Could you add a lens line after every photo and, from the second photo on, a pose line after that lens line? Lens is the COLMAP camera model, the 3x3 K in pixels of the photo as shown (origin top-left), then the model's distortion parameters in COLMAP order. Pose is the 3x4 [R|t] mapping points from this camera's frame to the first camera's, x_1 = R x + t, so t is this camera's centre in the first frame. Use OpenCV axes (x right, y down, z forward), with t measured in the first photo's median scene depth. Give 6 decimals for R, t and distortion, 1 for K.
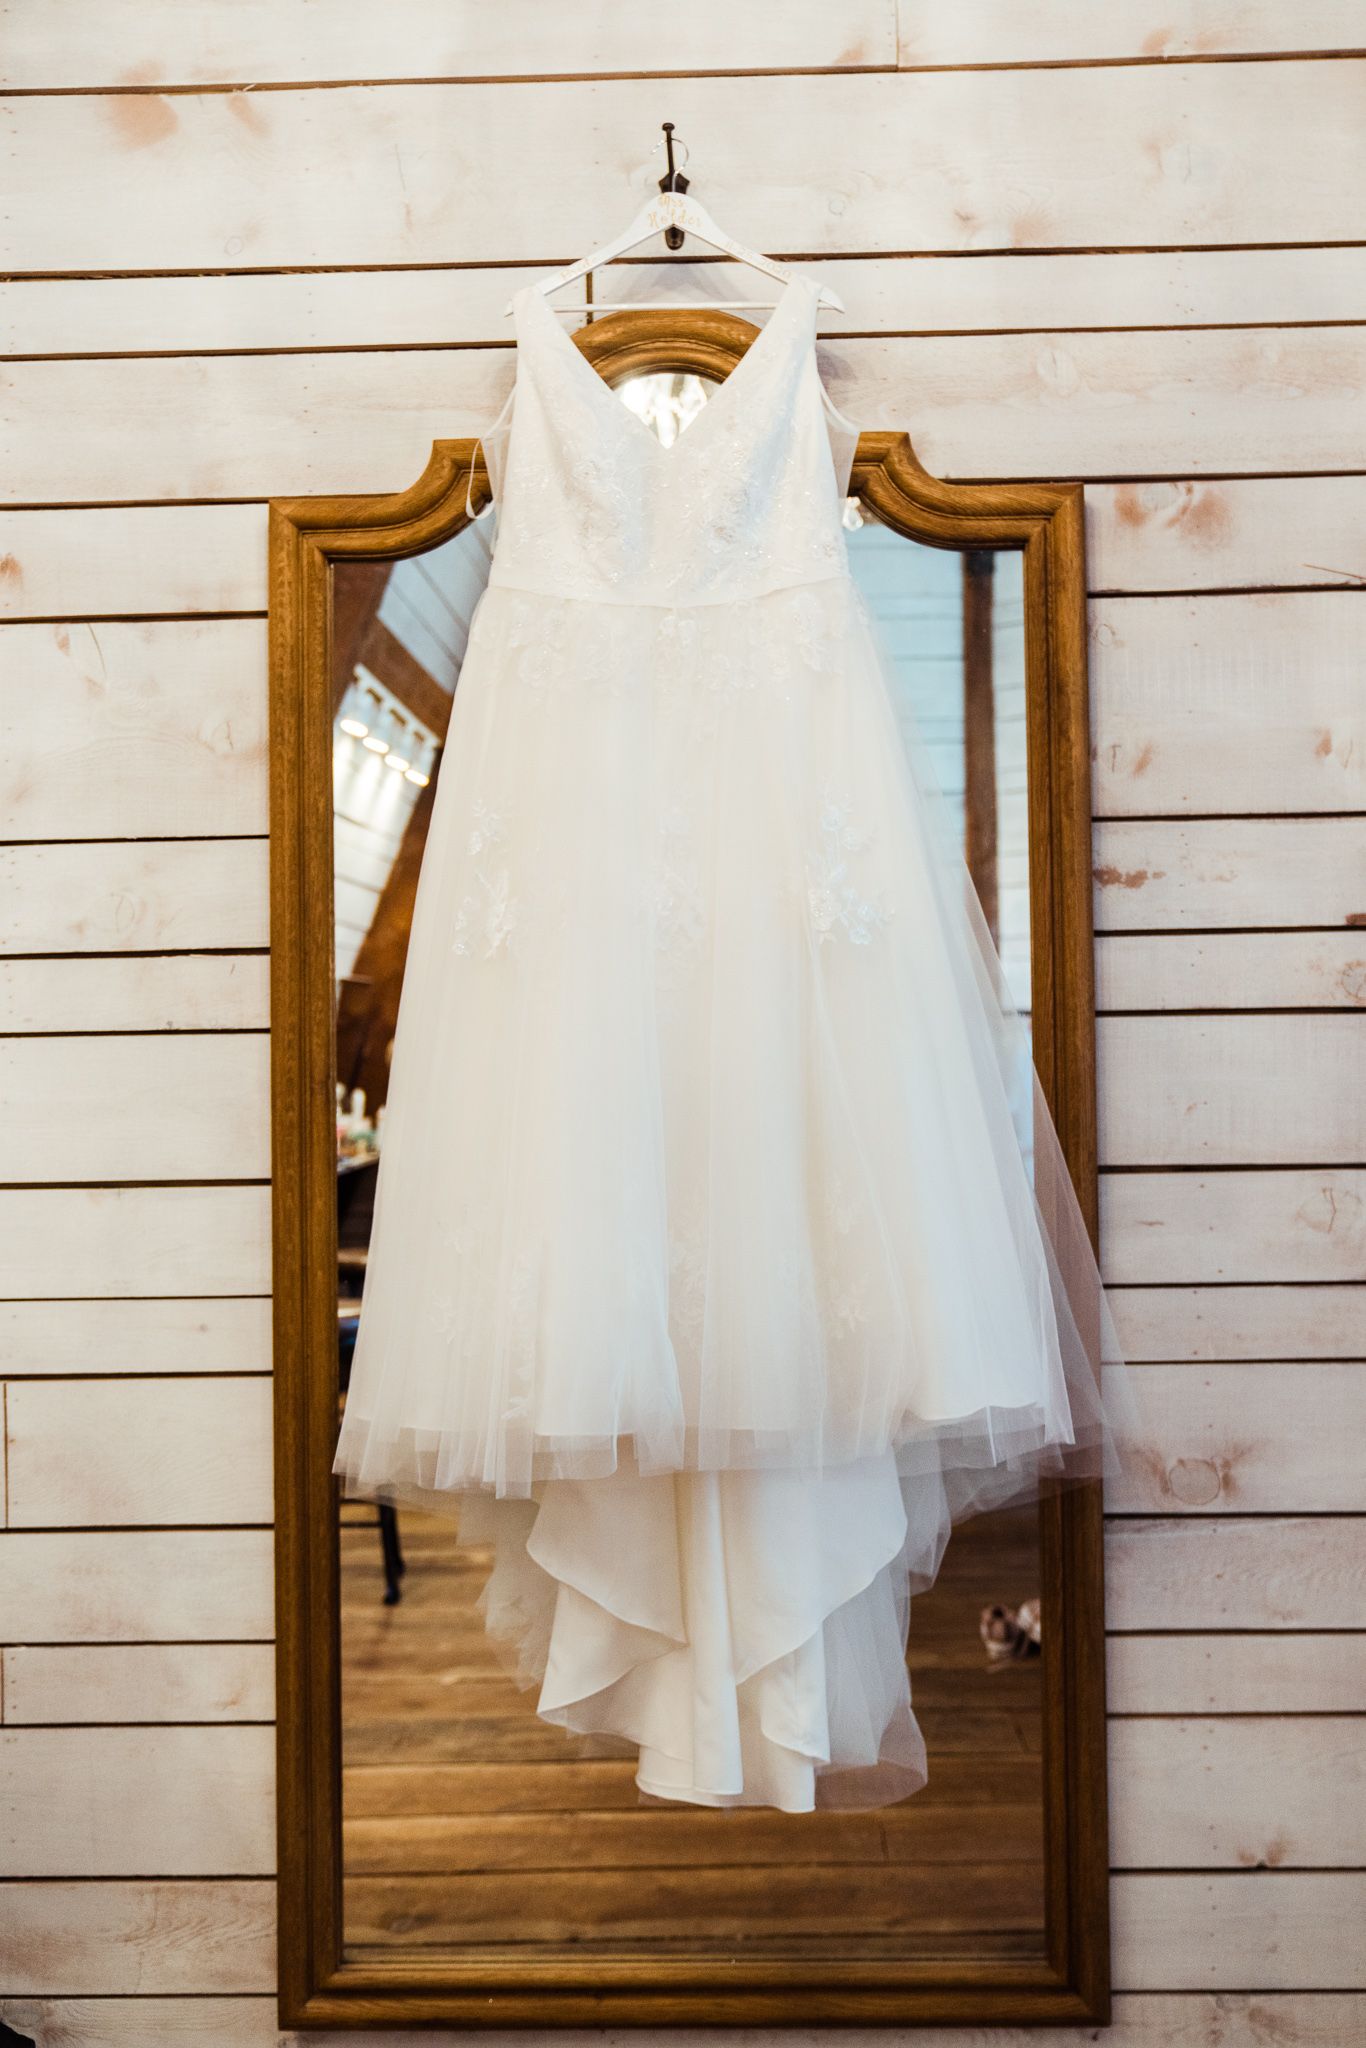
lens RADIAL K [[2313.1, 0, 683.0], [0, 2313.1, 1024.0], [0, 0, 1]] dist [0.012360, -0.002613]
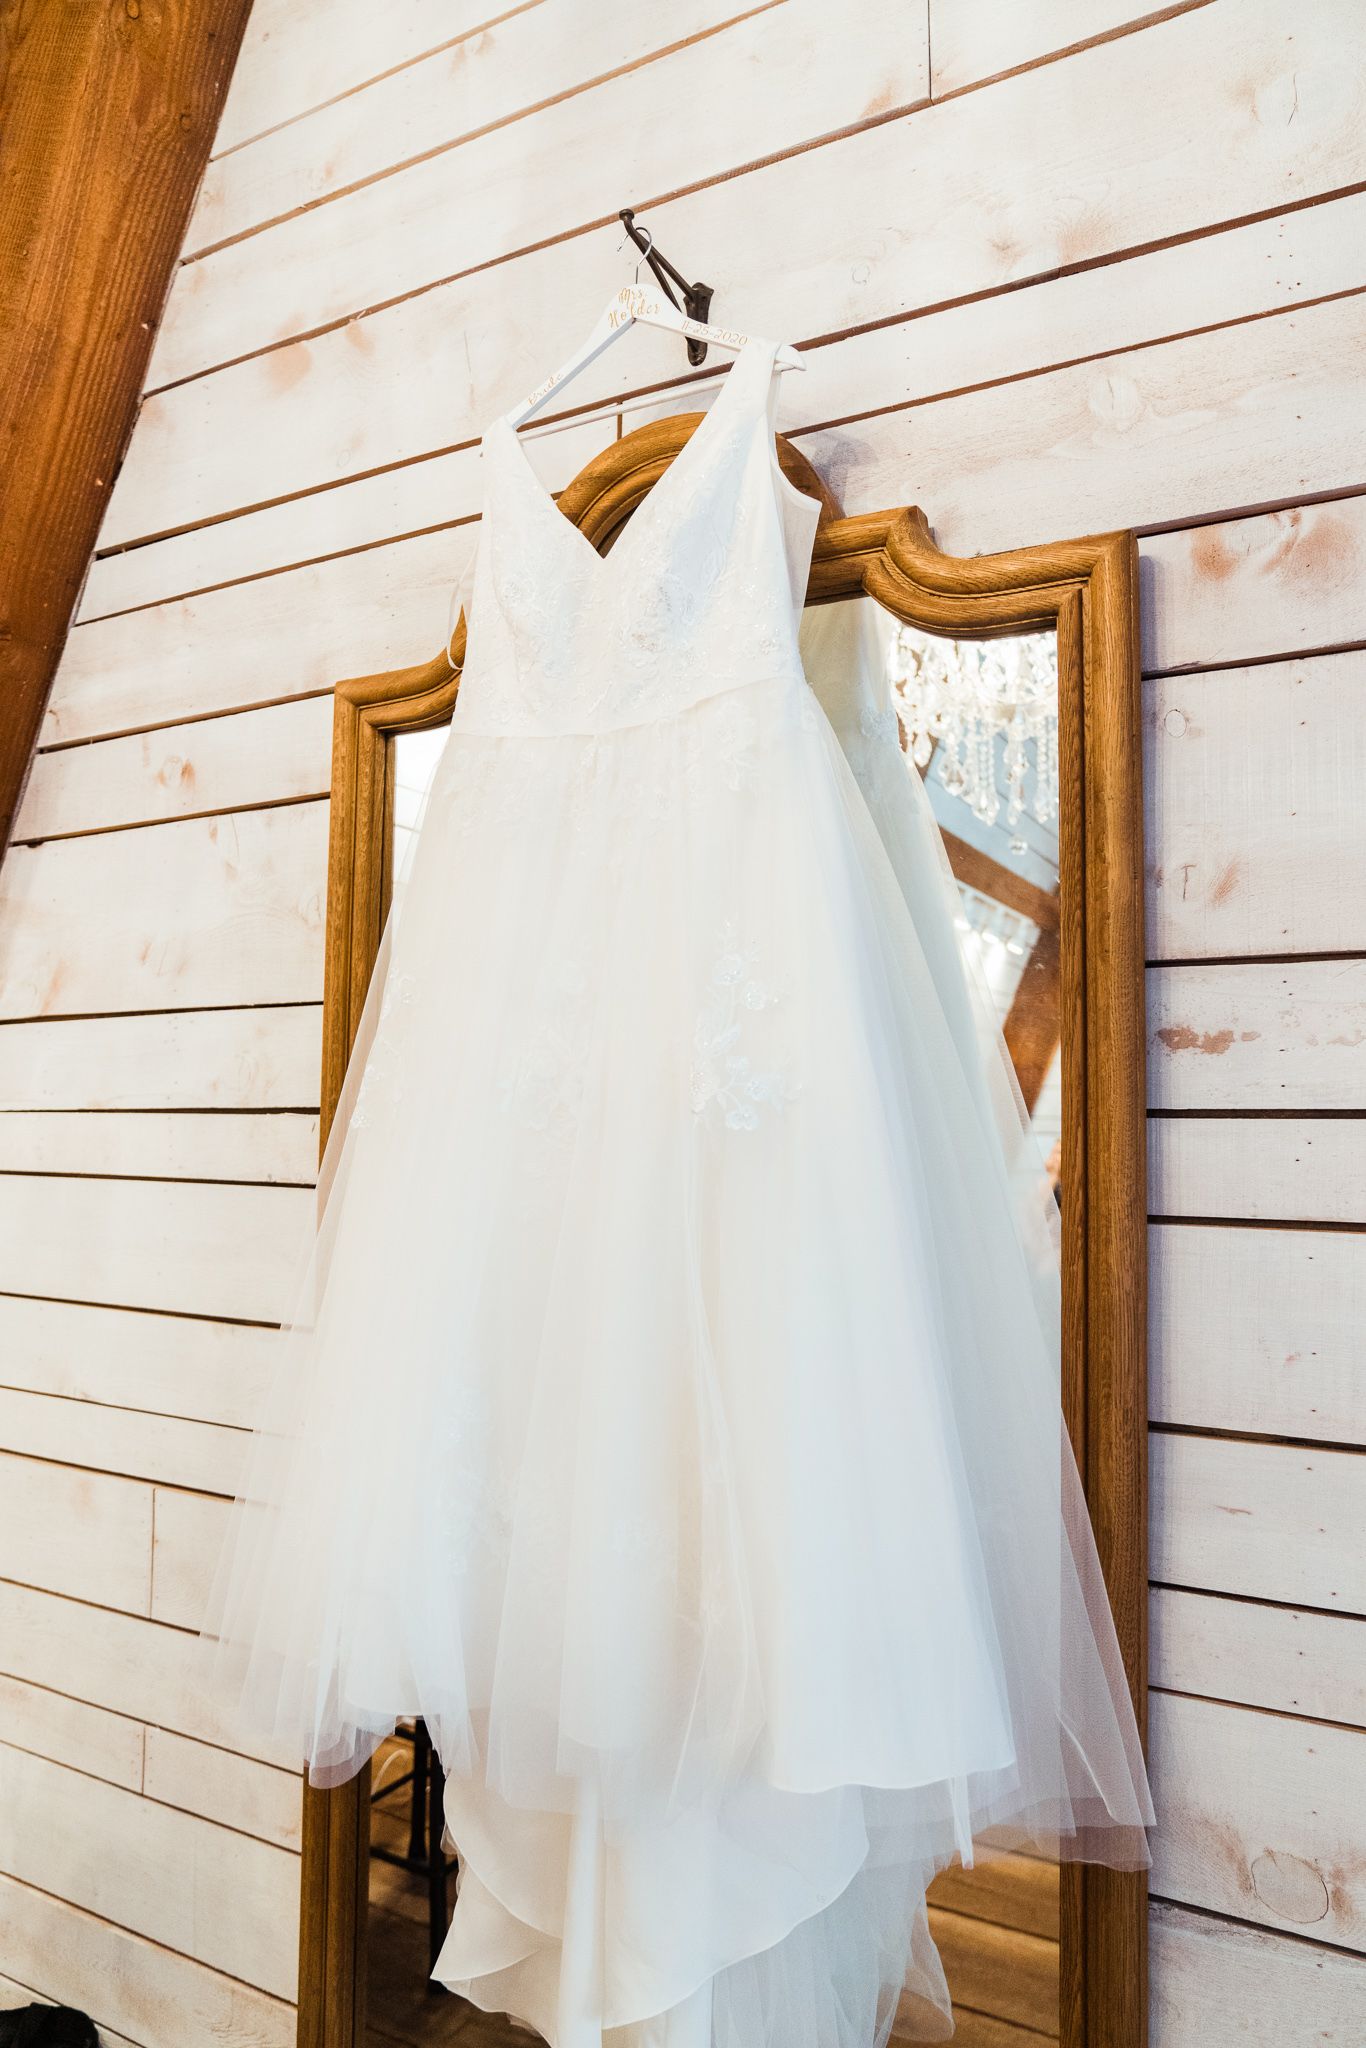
lens RADIAL K [[1395.5, 0, 683.4], [0, 1395.5, 1046.6], [0, 0, 1]] dist [-0.036500, 0.028571]
pose [[0.879600, 0.000853, -0.475712, 0.258090], [-0.021463, 0.999051, -0.037893, -0.040491], [0.475229, 0.043541, 0.878784, 0.525433]]
